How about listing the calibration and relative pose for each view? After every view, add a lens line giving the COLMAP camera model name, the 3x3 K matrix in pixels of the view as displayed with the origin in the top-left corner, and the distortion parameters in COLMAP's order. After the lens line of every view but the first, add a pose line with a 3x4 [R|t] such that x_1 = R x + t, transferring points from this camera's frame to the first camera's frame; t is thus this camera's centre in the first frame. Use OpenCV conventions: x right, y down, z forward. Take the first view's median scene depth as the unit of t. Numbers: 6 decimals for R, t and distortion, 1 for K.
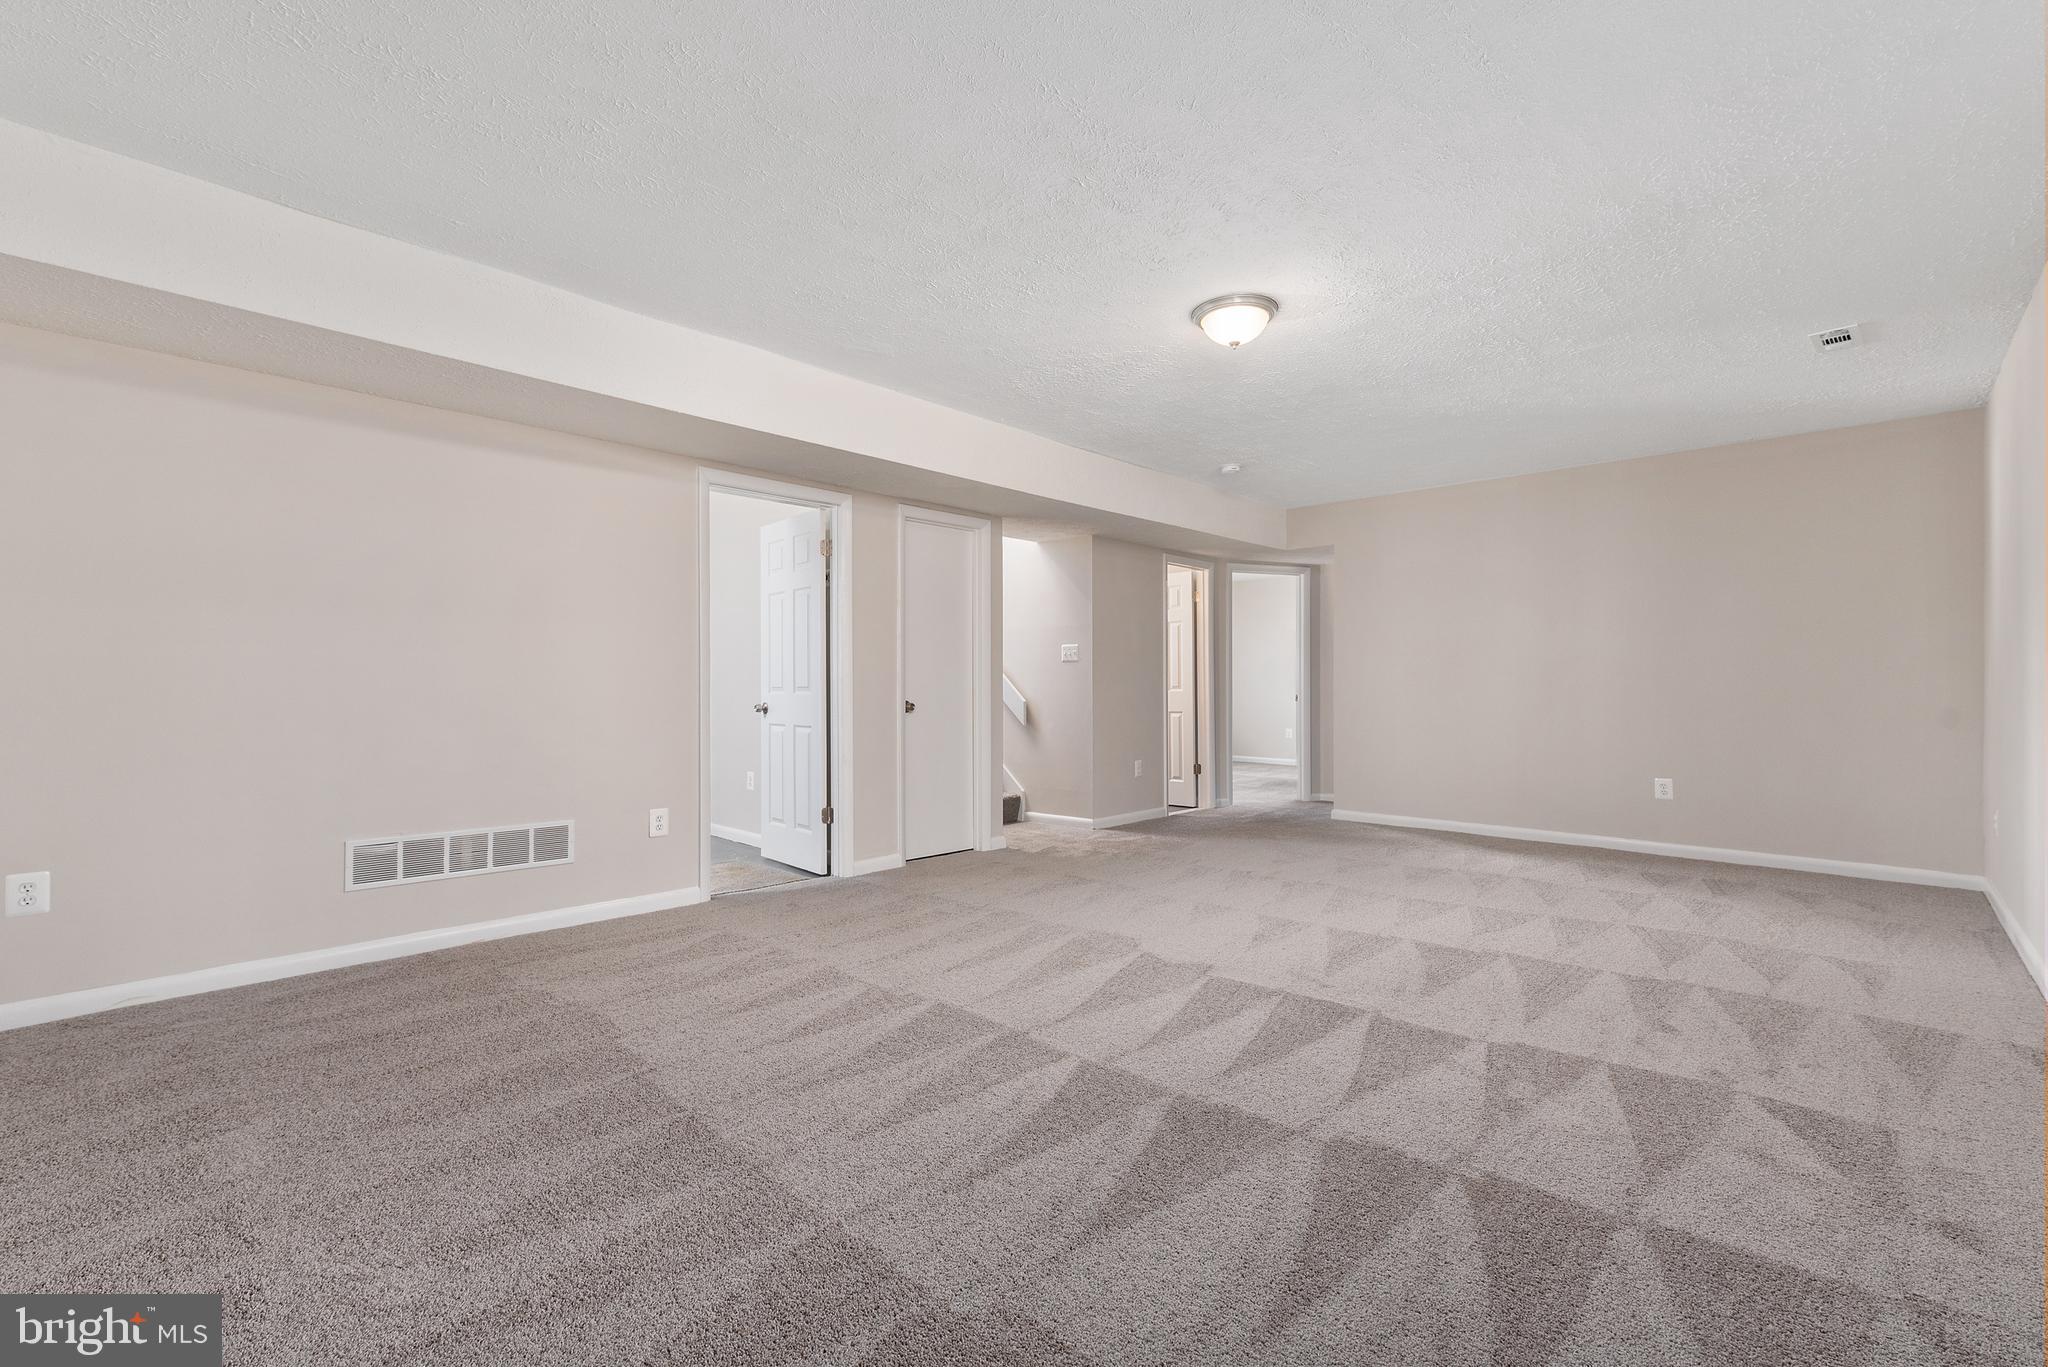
lens RADIAL K [[880.6, 0, 1021.2], [0, 880.6, 689.1], [0, 0, 1]] dist [0.004112, 0.000083]
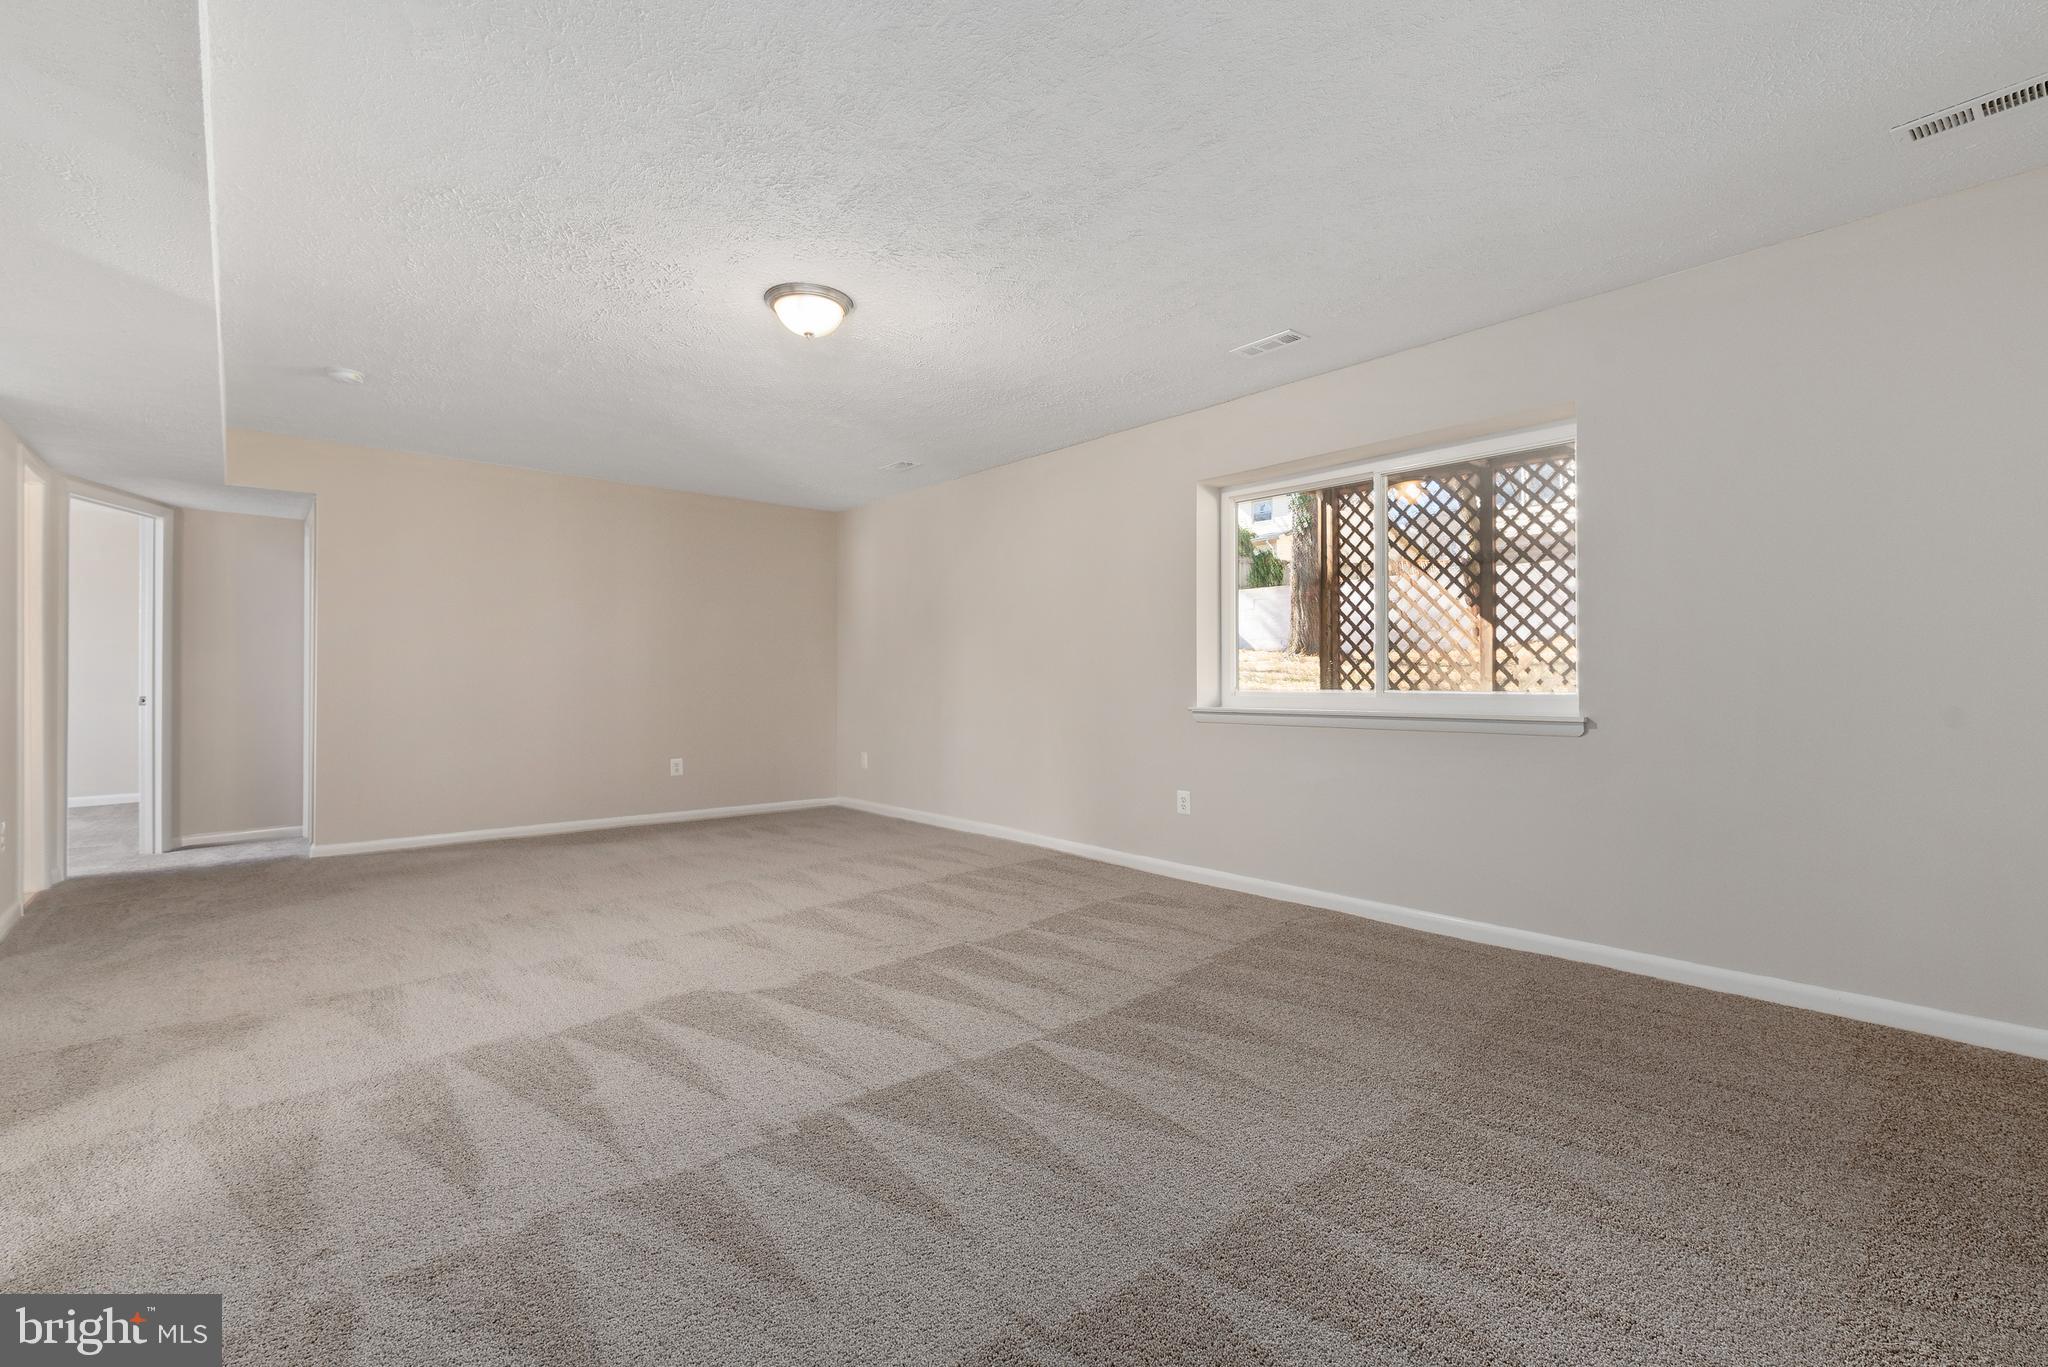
lens RADIAL K [[894.1, 0, 1017.2], [0, 894.1, 706.2], [0, 0, 1]] dist [0.002098, -0.000791]
pose [[0.098808, -0.029422, 0.994672, -0.857454], [0.003156, 0.999567, 0.029253, -0.010105], [-0.995102, 0.000249, 0.098858, 0.795461]]
